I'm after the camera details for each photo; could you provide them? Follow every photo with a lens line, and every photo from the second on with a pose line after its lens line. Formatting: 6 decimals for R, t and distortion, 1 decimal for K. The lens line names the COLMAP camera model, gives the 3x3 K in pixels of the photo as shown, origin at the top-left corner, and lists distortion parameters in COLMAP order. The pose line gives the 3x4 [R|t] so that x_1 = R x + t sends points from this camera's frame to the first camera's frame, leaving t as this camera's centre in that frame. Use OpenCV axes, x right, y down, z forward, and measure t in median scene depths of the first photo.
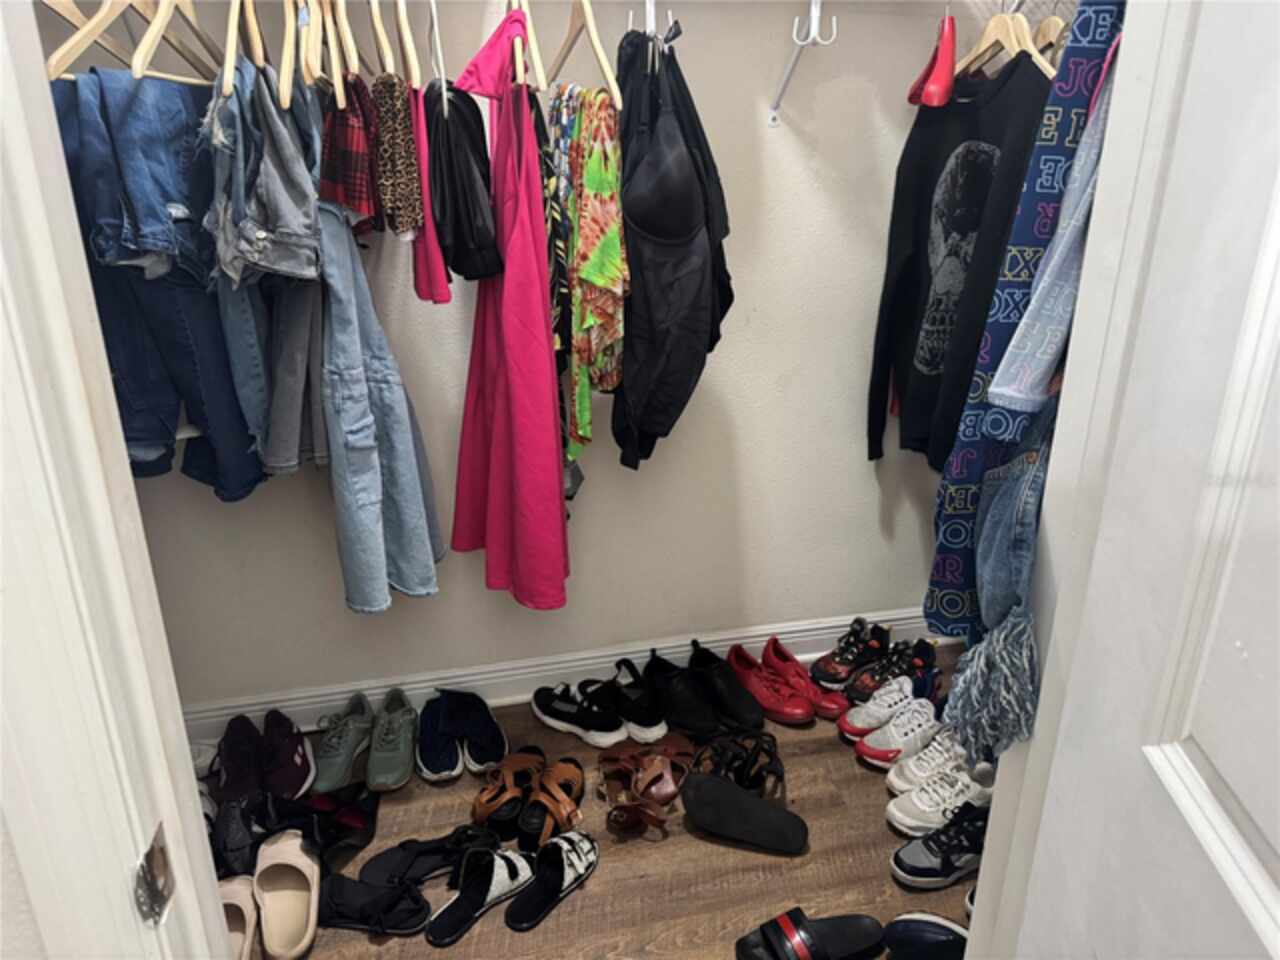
lens RADIAL K [[904.7, 0, 634.5], [0, 904.7, 489.9], [0, 0, 1]] dist [0.095726, -0.140058]
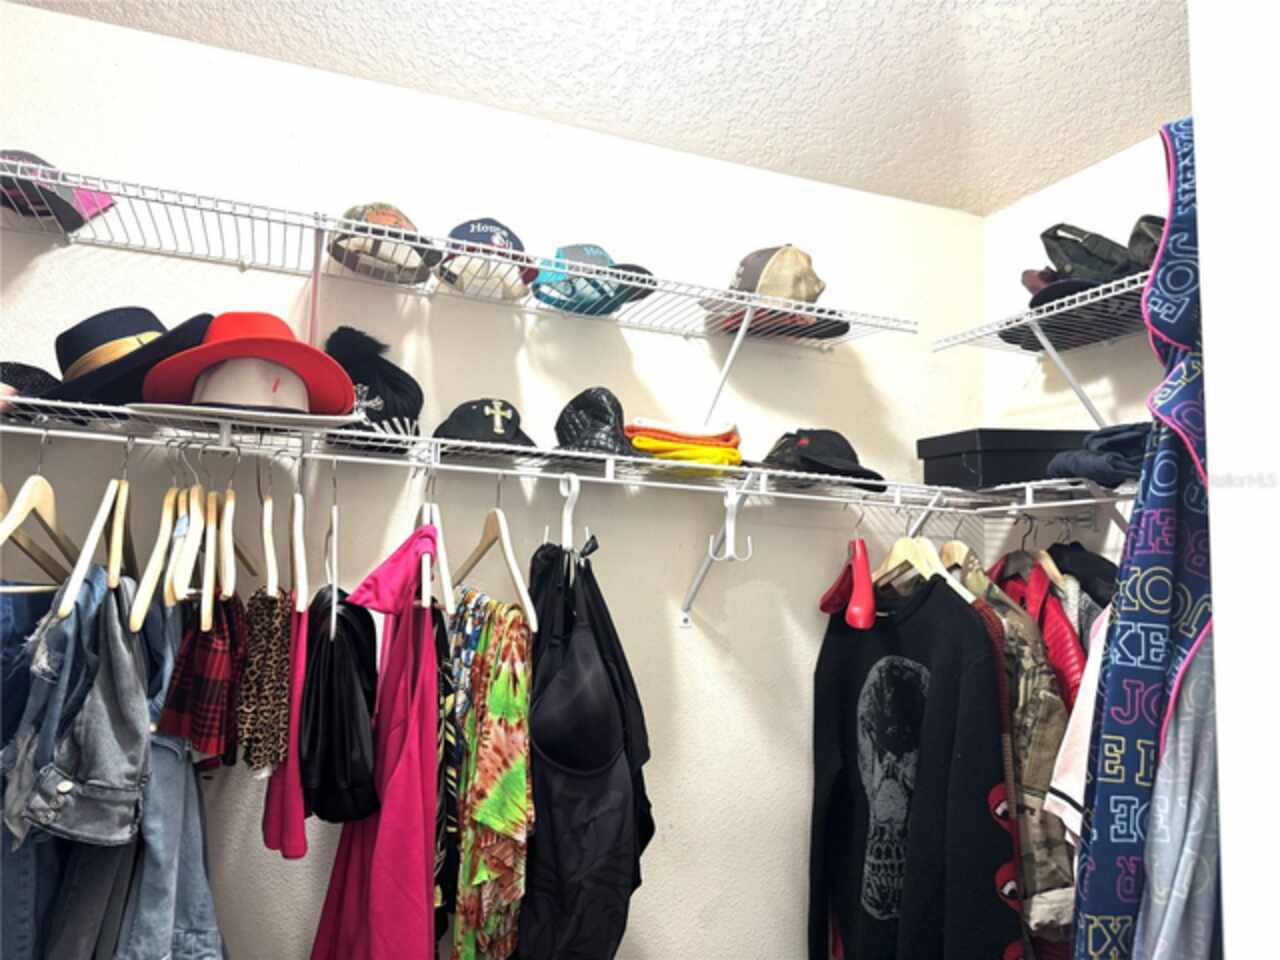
lens RADIAL K [[901.1, 0, 613.0], [0, 901.1, 493.0], [0, 0, 1]] dist [0.057132, -0.095146]
pose [[0.993369, 0.048780, 0.104113, -0.036265], [0.001901, 0.898443, -0.439086, -0.142845], [-0.114958, 0.436372, 0.892392, 0.140928]]
